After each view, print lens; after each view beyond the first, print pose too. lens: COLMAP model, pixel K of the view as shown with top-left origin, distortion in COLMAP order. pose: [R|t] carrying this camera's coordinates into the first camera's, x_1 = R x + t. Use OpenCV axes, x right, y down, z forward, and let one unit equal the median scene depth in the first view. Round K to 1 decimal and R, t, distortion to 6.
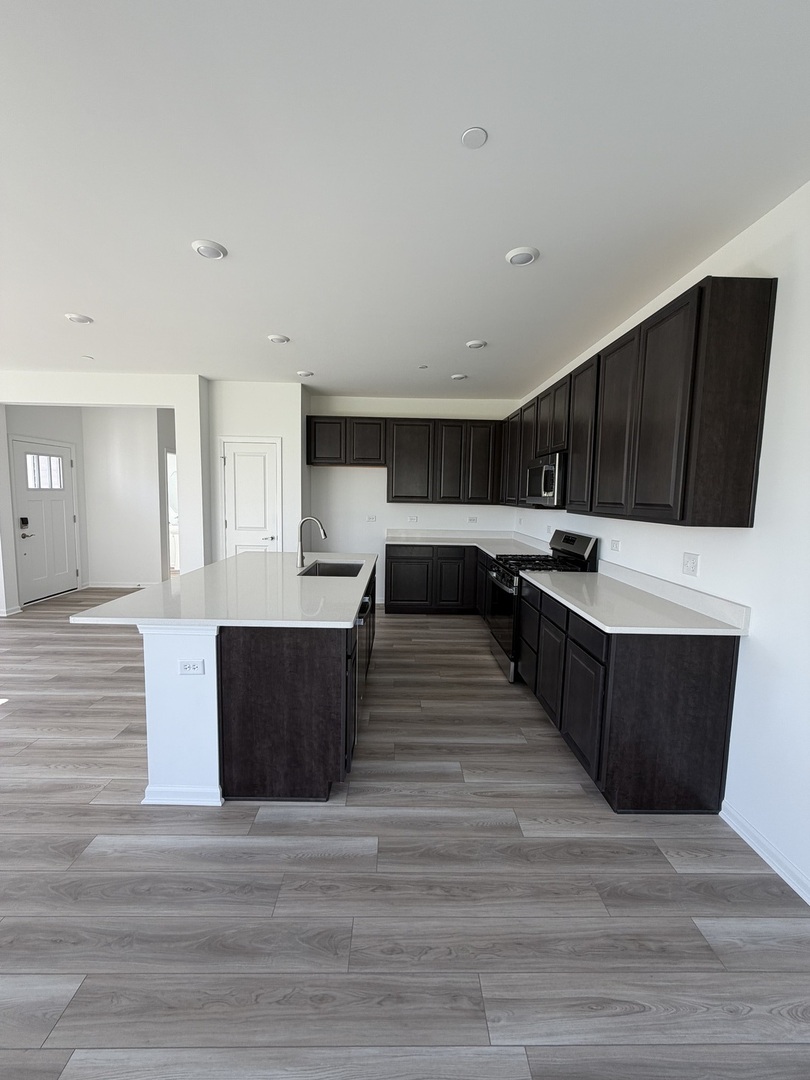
lens RADIAL K [[428.2, 0, 403.9], [0, 428.2, 534.4], [0, 0, 1]] dist [-0.000566, 0.000044]
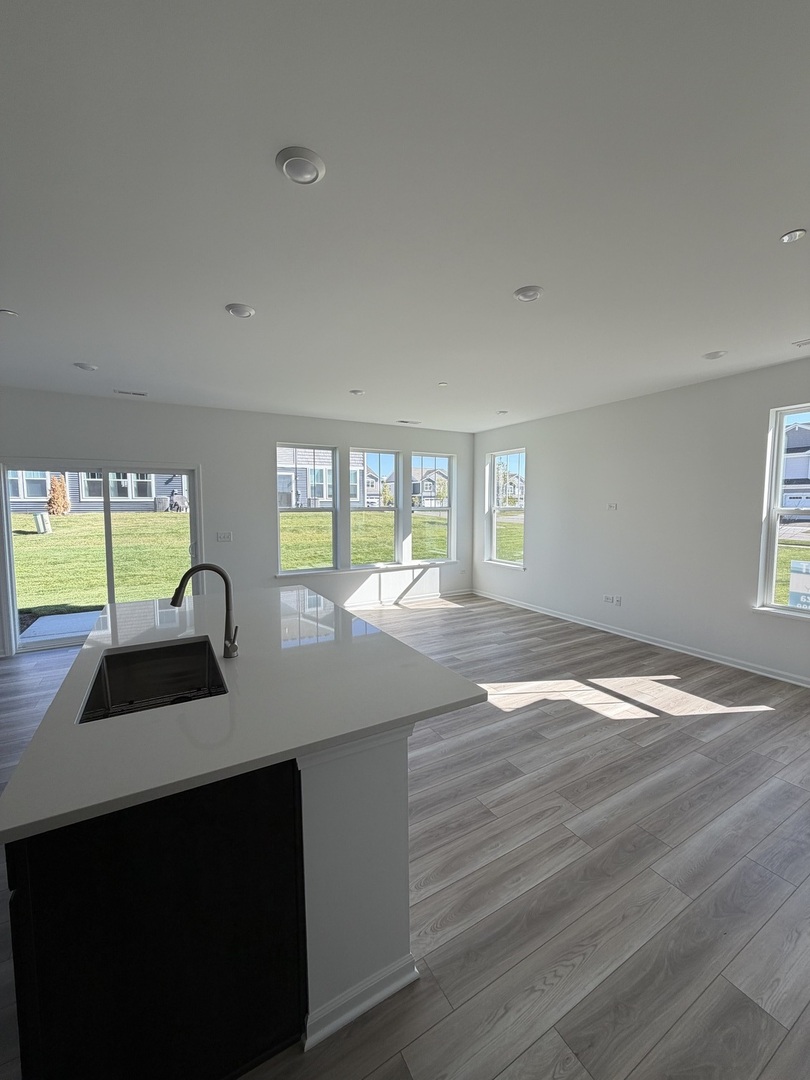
lens RADIAL K [[428.2, 0, 403.9], [0, 428.2, 534.4], [0, 0, 1]] dist [-0.000566, 0.000044]
pose [[-0.875068, 0.016684, -0.483713, -0.174958], [-0.060743, 0.987718, 0.143958, -0.168556], [0.480174, 0.155355, -0.863306, 1.558299]]
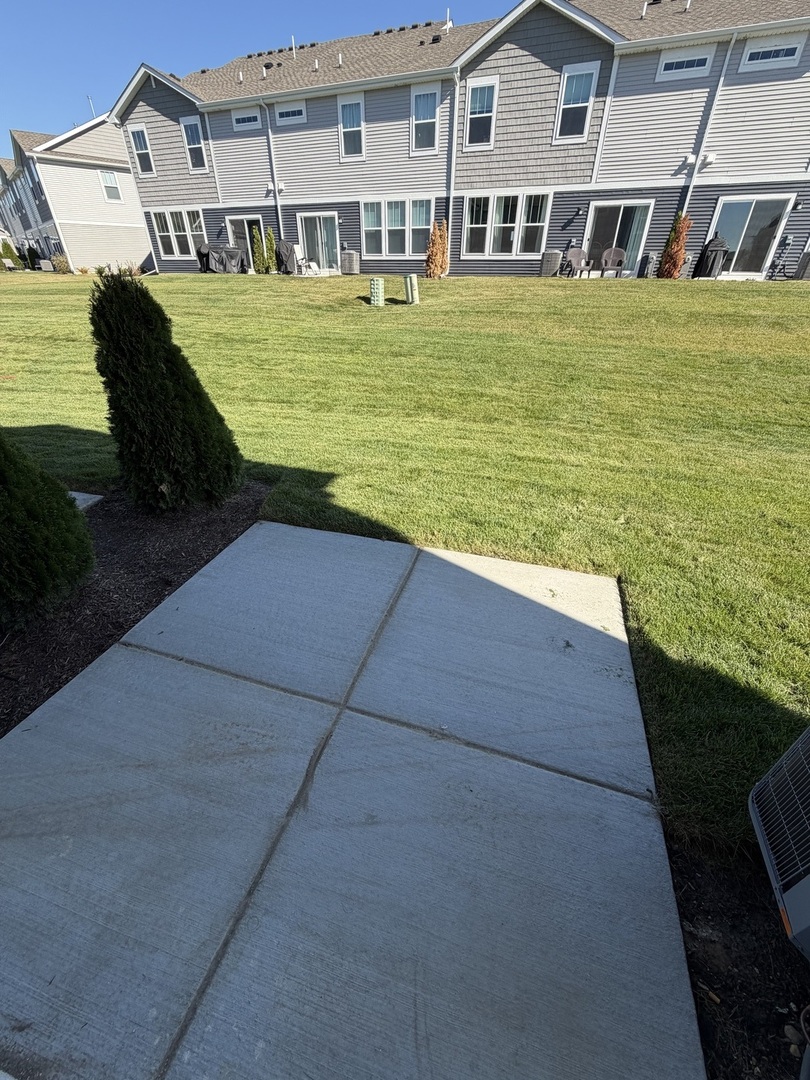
lens RADIAL K [[428.4, 0, 405.0], [0, 428.4, 540.0], [0, 0, 1]] dist [-0.001378, -0.000274]
pose [[-0.957777, -0.174857, 0.228228, -0.182382], [0.002061, 0.789607, 0.613610, 0.054569], [-0.287504, 0.588172, -0.755907, -0.251148]]
